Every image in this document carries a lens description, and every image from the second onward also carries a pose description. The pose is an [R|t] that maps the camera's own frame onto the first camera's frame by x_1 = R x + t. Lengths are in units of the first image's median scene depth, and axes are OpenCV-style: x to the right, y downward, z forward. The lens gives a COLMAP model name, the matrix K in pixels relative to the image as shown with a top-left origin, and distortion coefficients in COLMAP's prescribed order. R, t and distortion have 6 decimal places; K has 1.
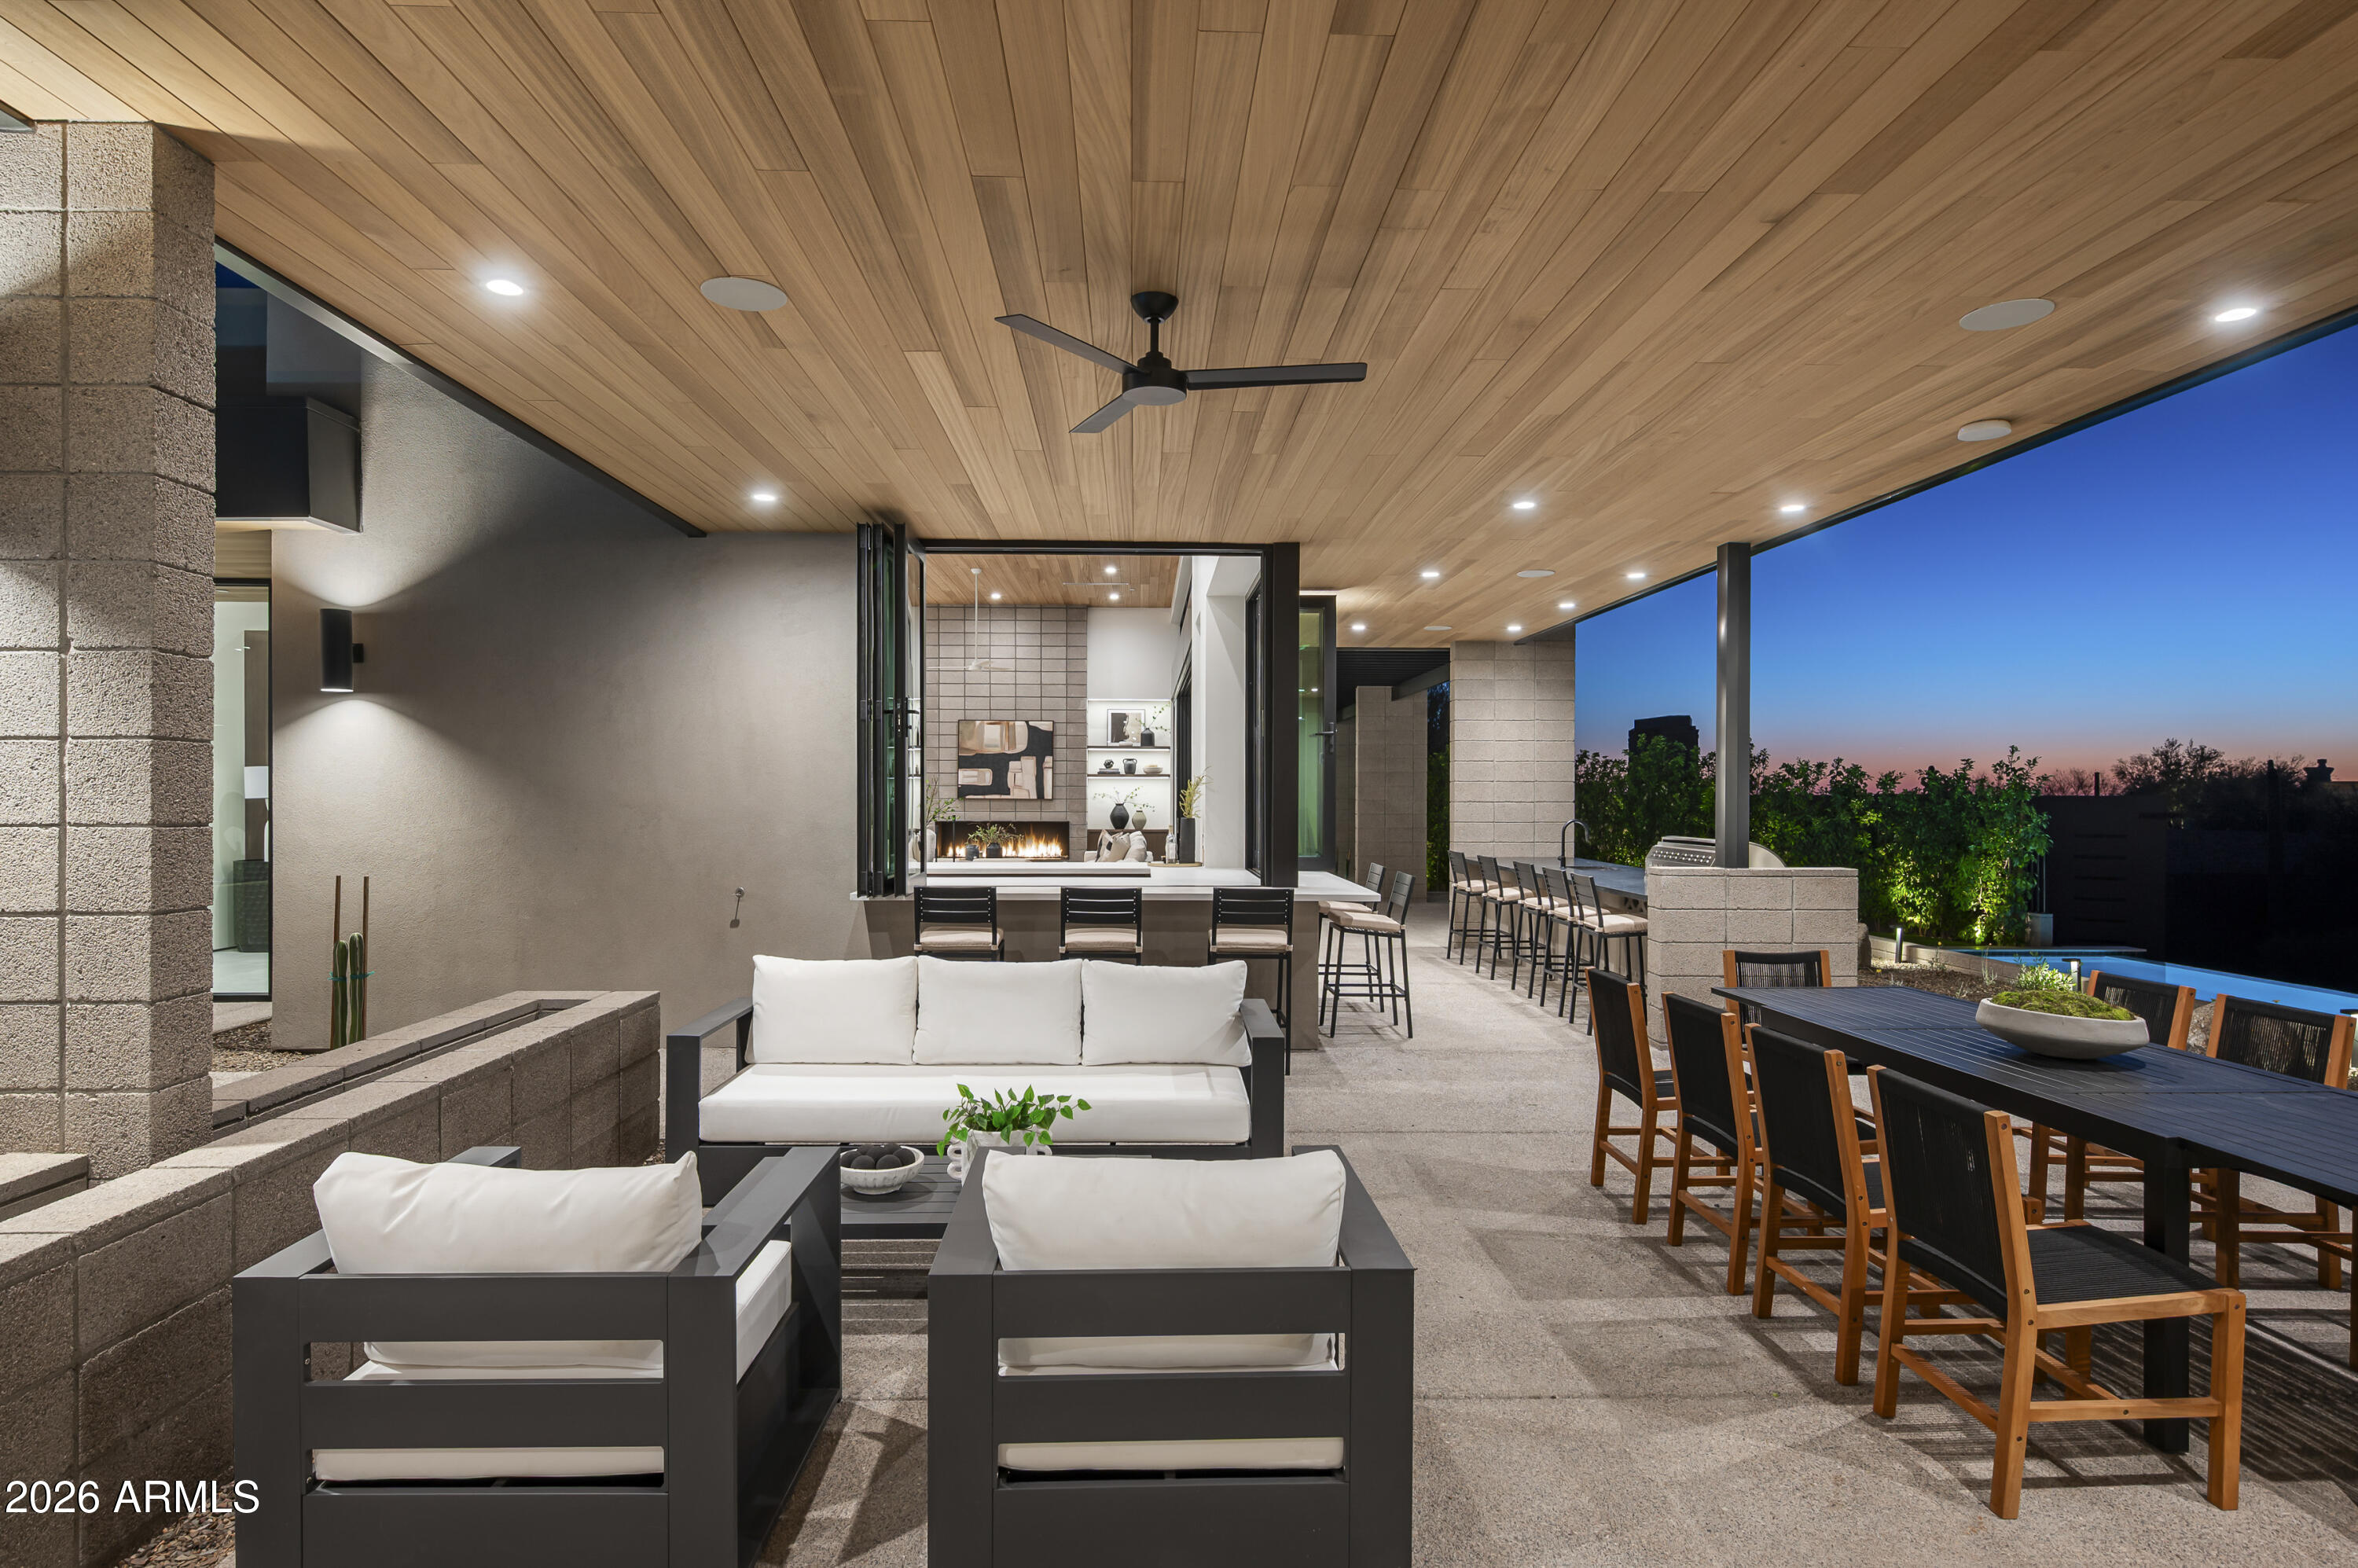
lens RADIAL K [[1236.9, 0, 1175.1], [0, 1236.9, 797.6], [0, 0, 1]] dist [-0.000364, -0.000822]
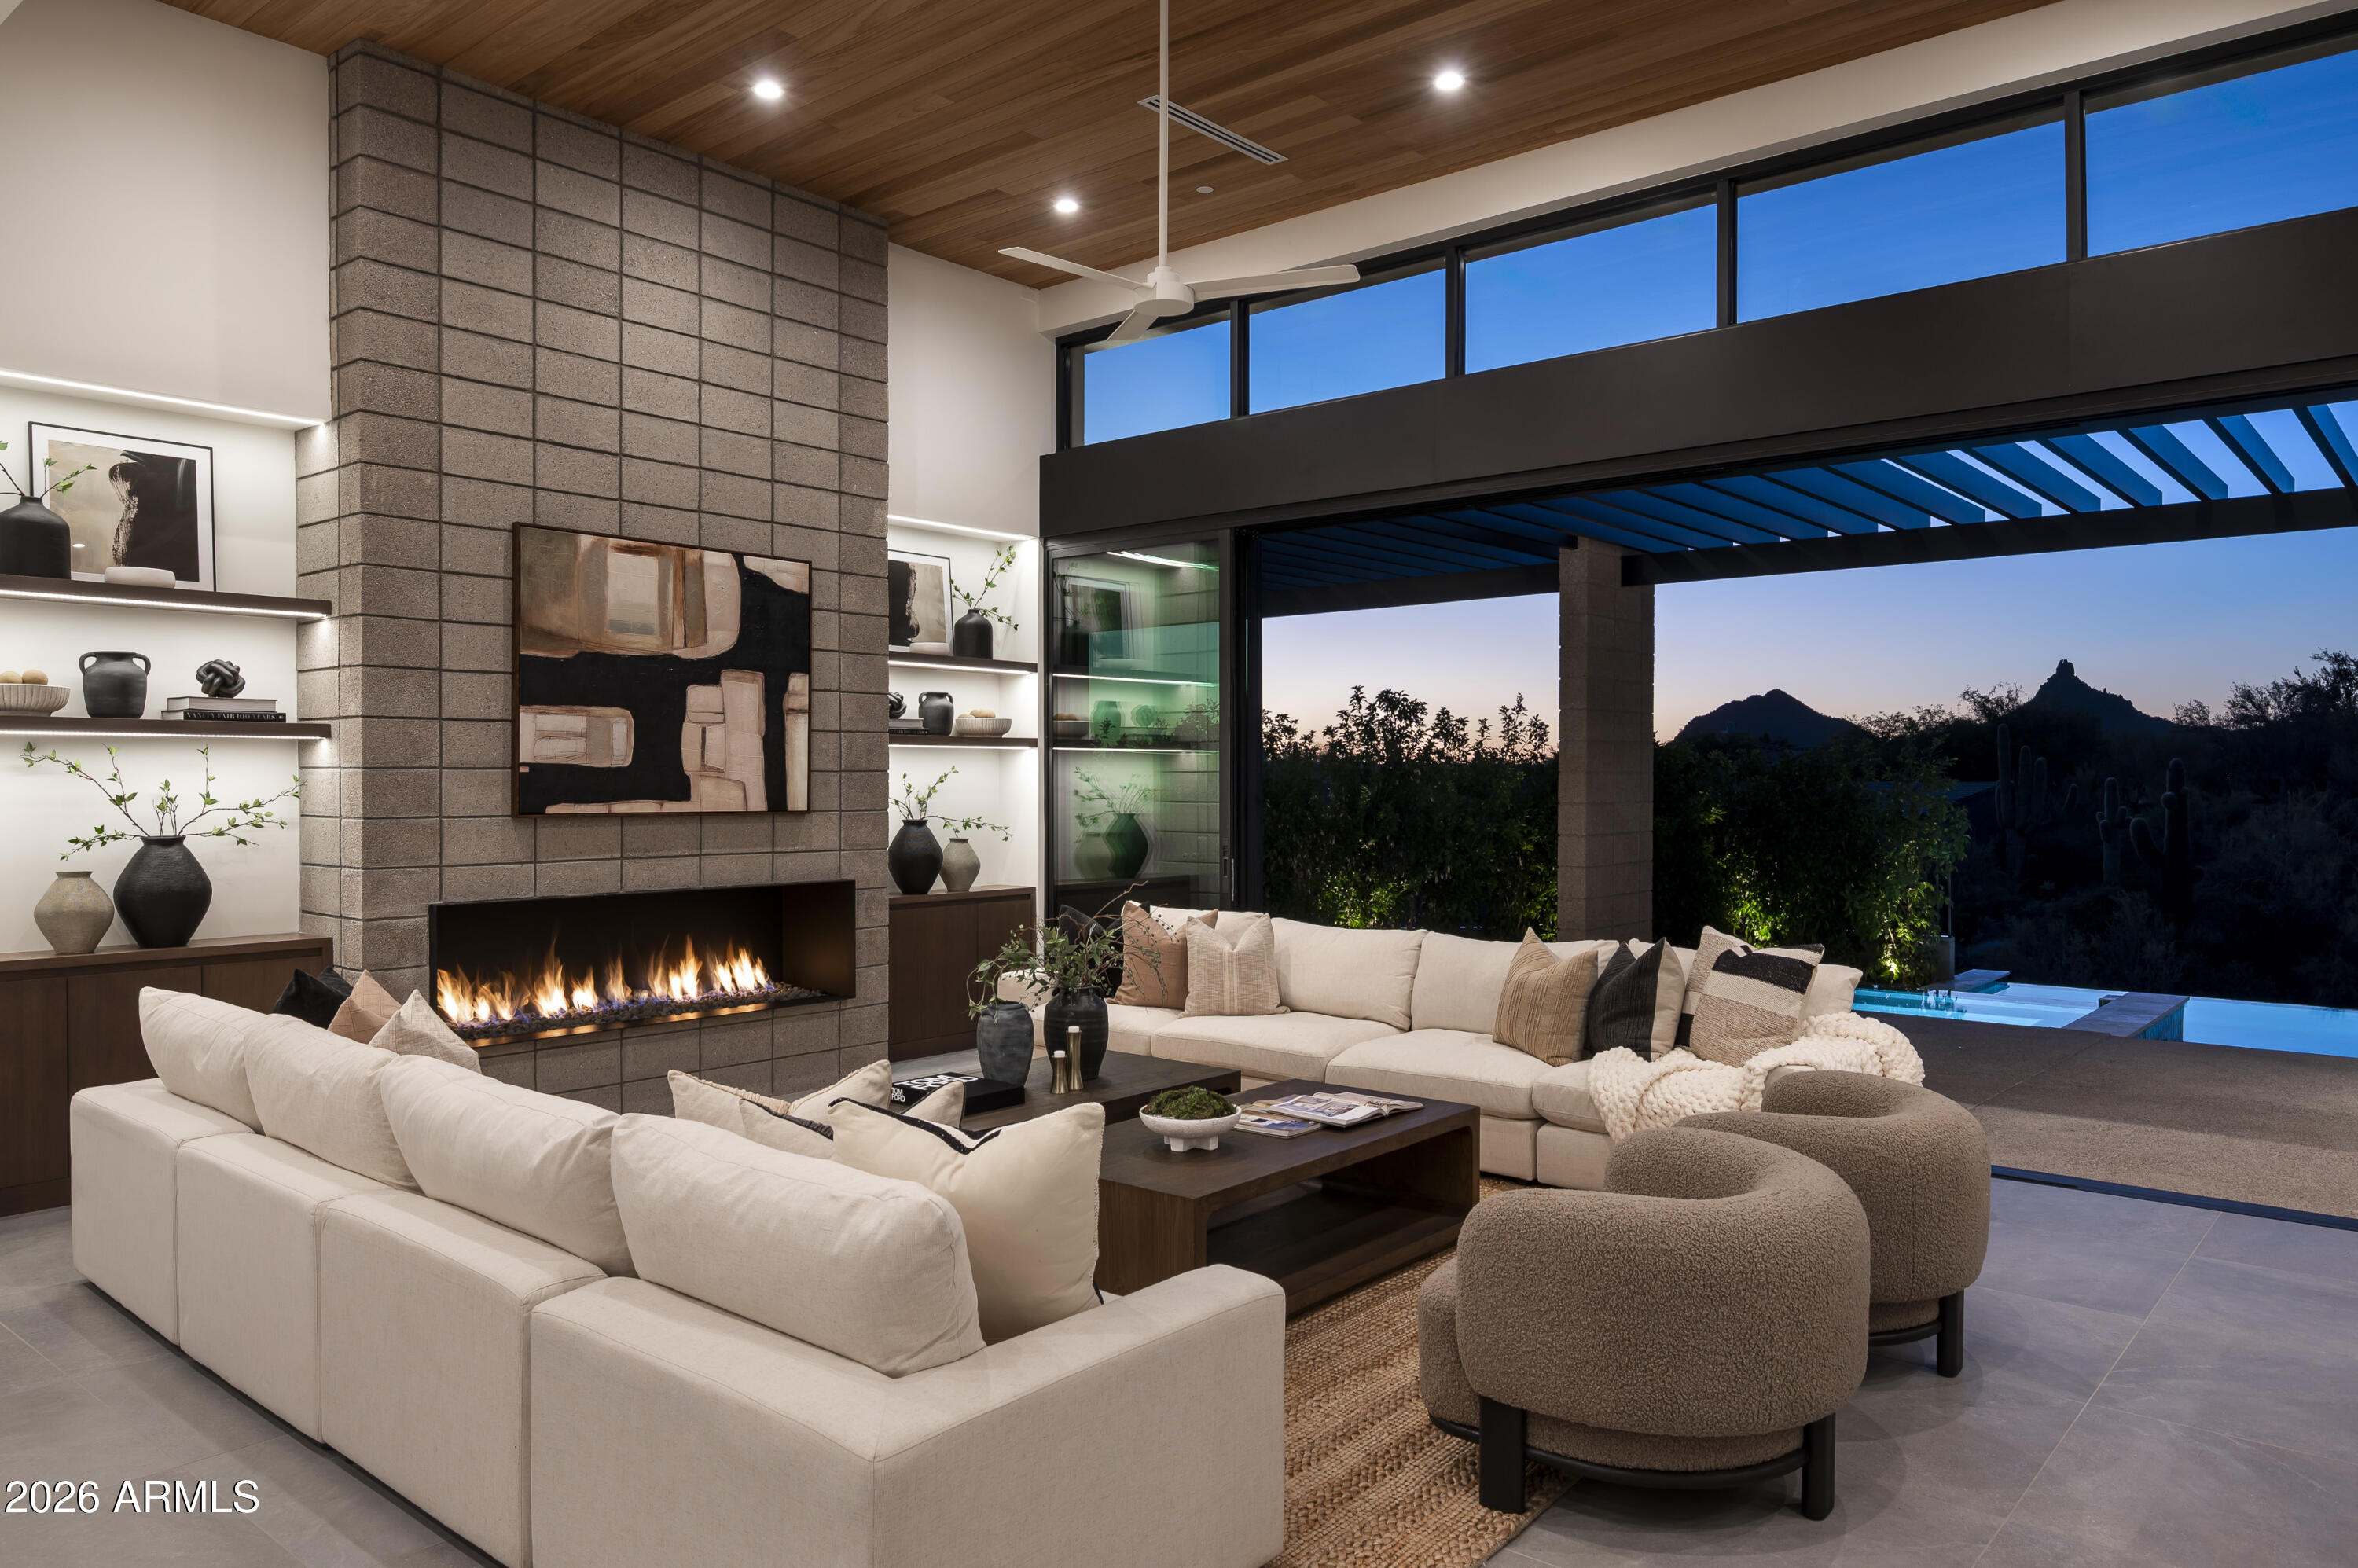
lens RADIAL K [[1572.3, 0, 1166.4], [0, 1572.3, 778.7], [0, 0, 1]] dist [0.004586, 0.003447]
pose [[0.678270, -0.002308, 0.734809, -0.330748], [0.002037, 0.999997, 0.001260, -0.007343], [-0.734810, 0.000643, 0.678273, 0.663463]]
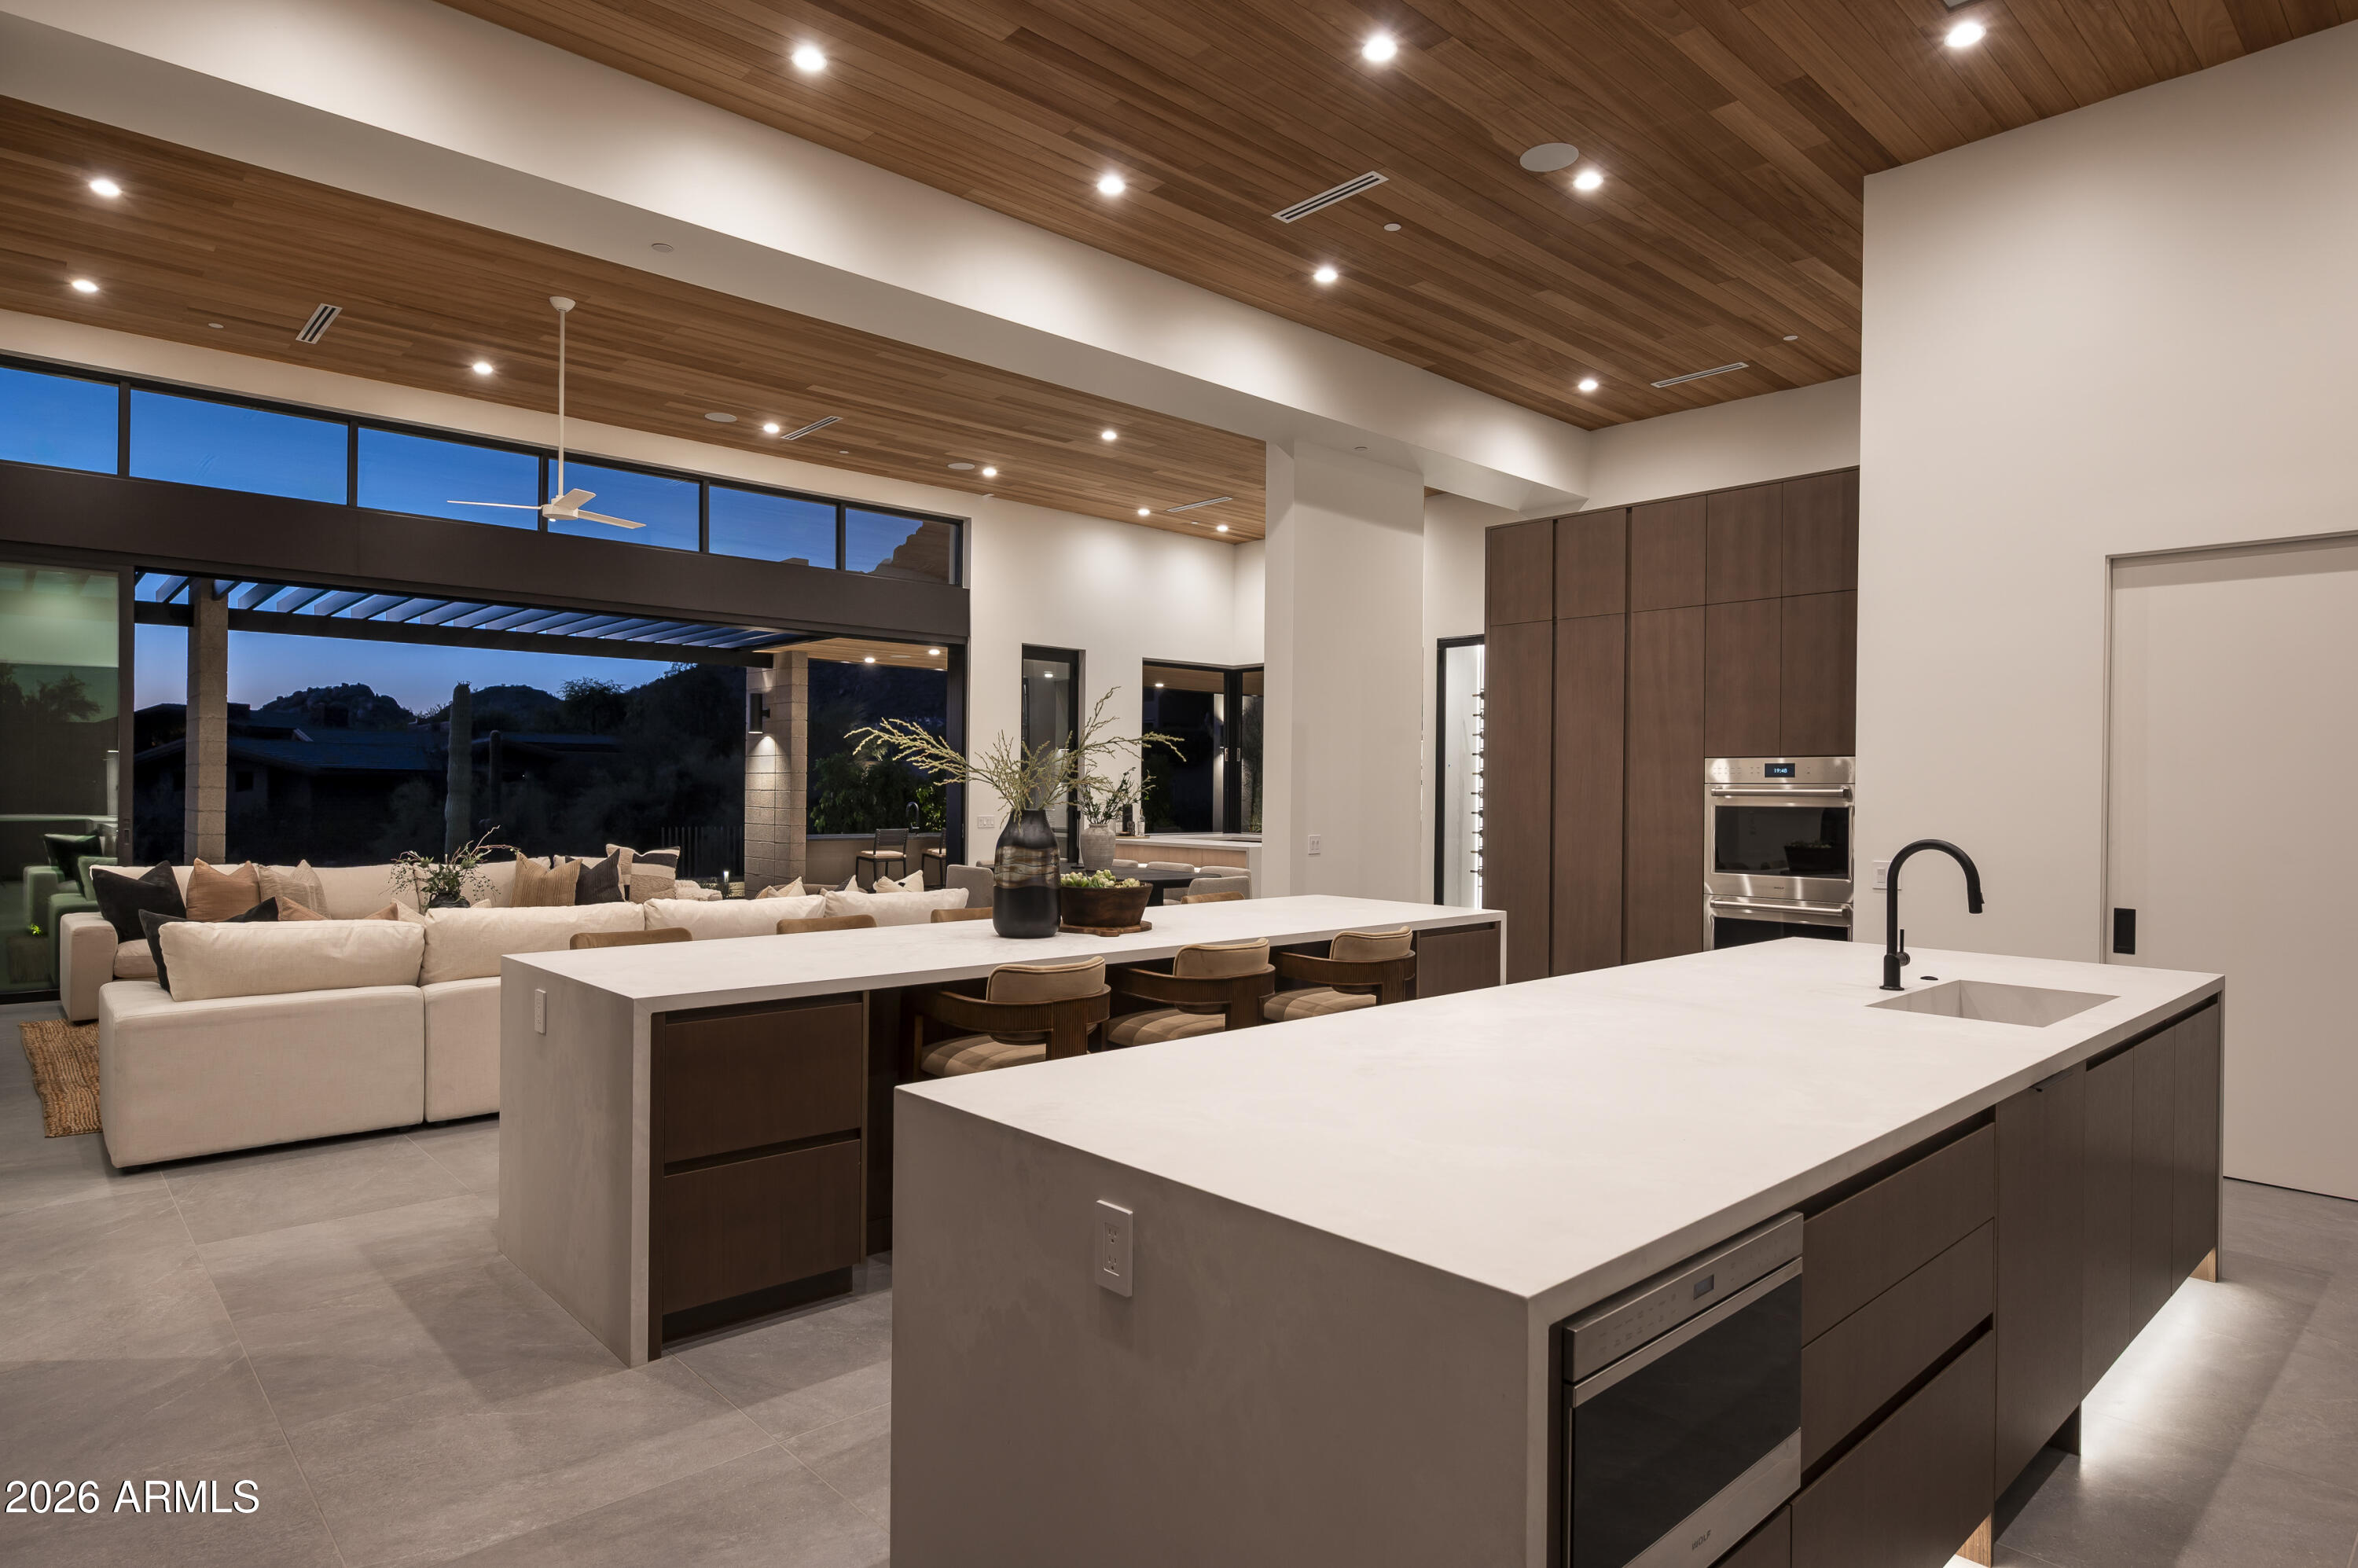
lens RADIAL K [[1305.9, 0, 1175.9], [0, 1305.9, 779.6], [0, 0, 1]] dist [-0.002110, 0.000059]
pose [[-0.654741, -0.002338, 0.755850, -0.580634], [-0.008895, 0.999950, -0.004612, -0.002800], [-0.755801, -0.009743, -0.654729, 0.970367]]
